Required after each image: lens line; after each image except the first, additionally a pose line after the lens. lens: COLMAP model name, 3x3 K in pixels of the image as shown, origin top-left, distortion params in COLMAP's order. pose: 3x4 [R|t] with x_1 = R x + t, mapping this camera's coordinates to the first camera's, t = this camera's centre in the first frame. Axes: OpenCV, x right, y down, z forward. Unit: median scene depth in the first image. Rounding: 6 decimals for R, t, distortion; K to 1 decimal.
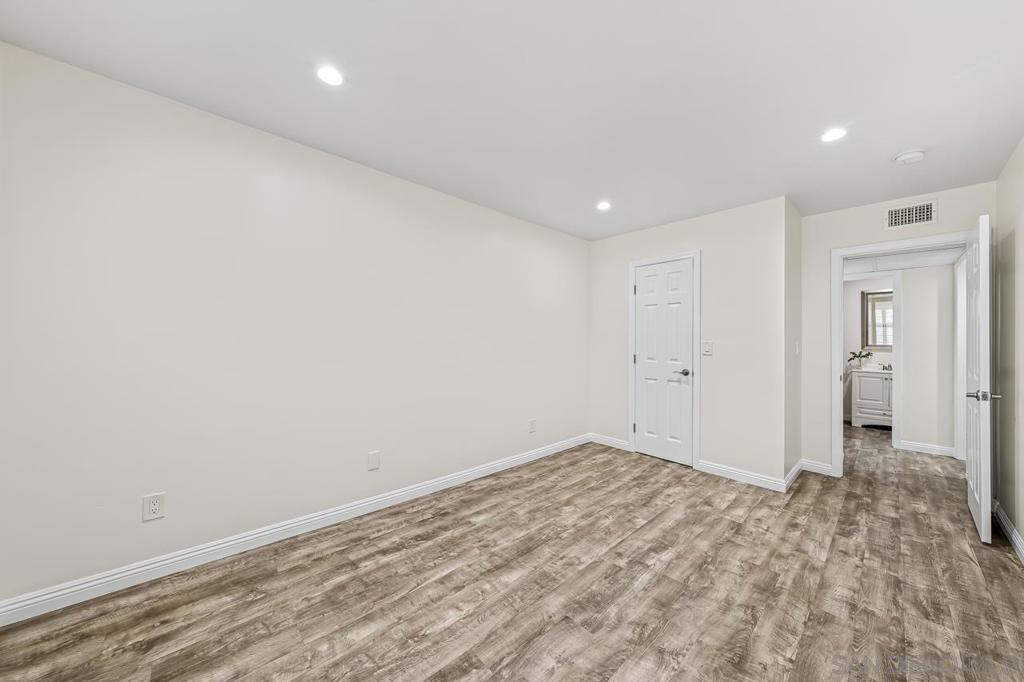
lens RADIAL K [[353.9, 0, 517.5], [0, 353.9, 336.7], [0, 0, 1]] dist [-0.006880, 0.001090]
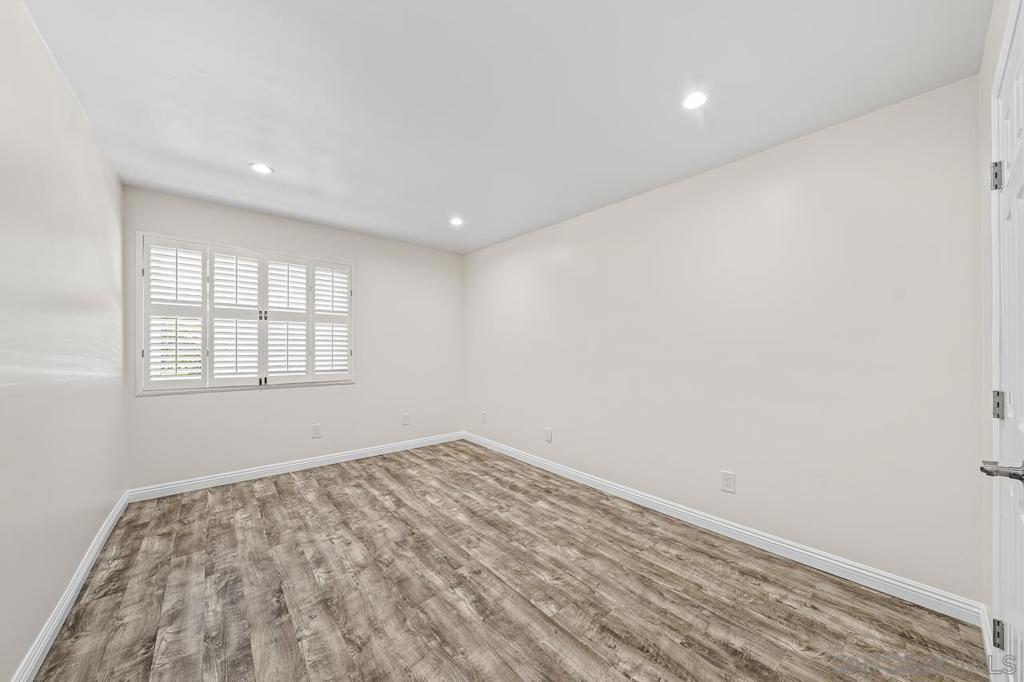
lens RADIAL K [[353.9, 0, 514.4], [0, 353.9, 347.3], [0, 0, 1]] dist [-0.006880, 0.001090]
pose [[-0.039344, -0.012108, -0.999152, 1.148373], [0.003186, 0.999920, -0.012242, 0.026777], [0.999221, -0.003665, -0.039302, 1.061881]]
